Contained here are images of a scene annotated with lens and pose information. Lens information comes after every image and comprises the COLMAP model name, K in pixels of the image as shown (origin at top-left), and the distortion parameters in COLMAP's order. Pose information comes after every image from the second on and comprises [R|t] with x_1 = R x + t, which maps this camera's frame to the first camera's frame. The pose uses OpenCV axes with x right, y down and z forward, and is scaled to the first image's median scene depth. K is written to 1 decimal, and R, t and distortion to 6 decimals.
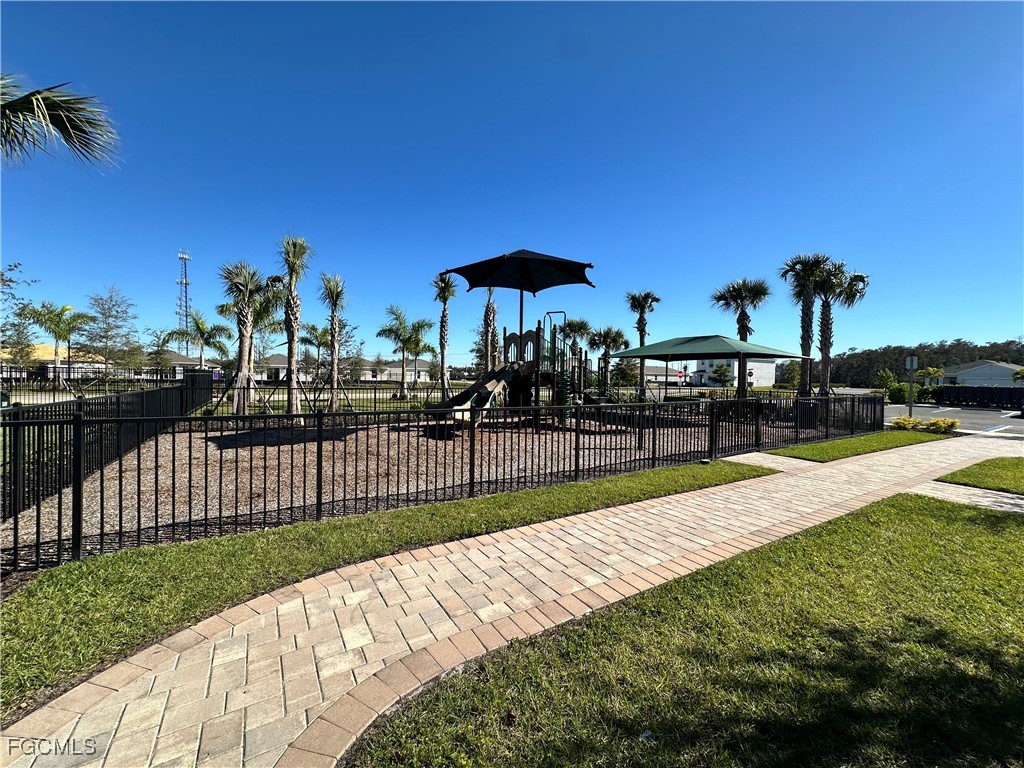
lens RADIAL K [[406.0, 0, 512.8], [0, 406.0, 384.4], [0, 0, 1]] dist [-0.000021, -0.000292]
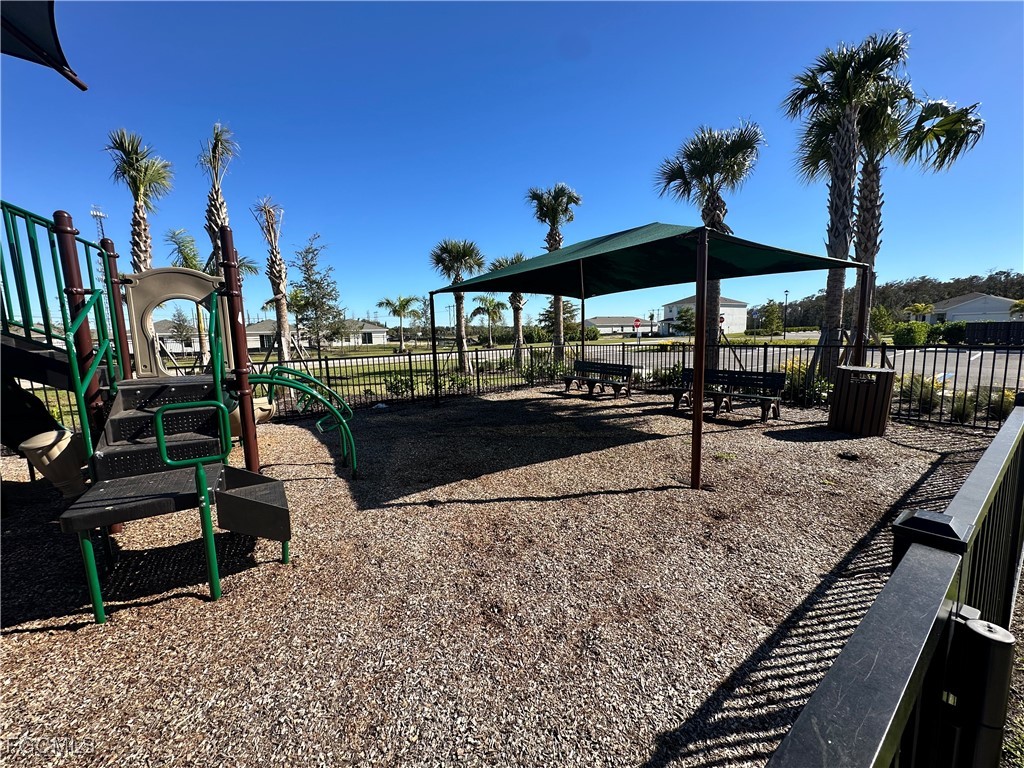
lens RADIAL K [[406.0, 0, 512.8], [0, 406.0, 384.4], [0, 0, 1]] dist [-0.000021, -0.000292]
pose [[0.997176, -0.051692, 0.054481, 0.107681], [0.045706, 0.993324, 0.105919, -0.000783], [-0.059592, -0.103130, 0.992881, 0.188699]]
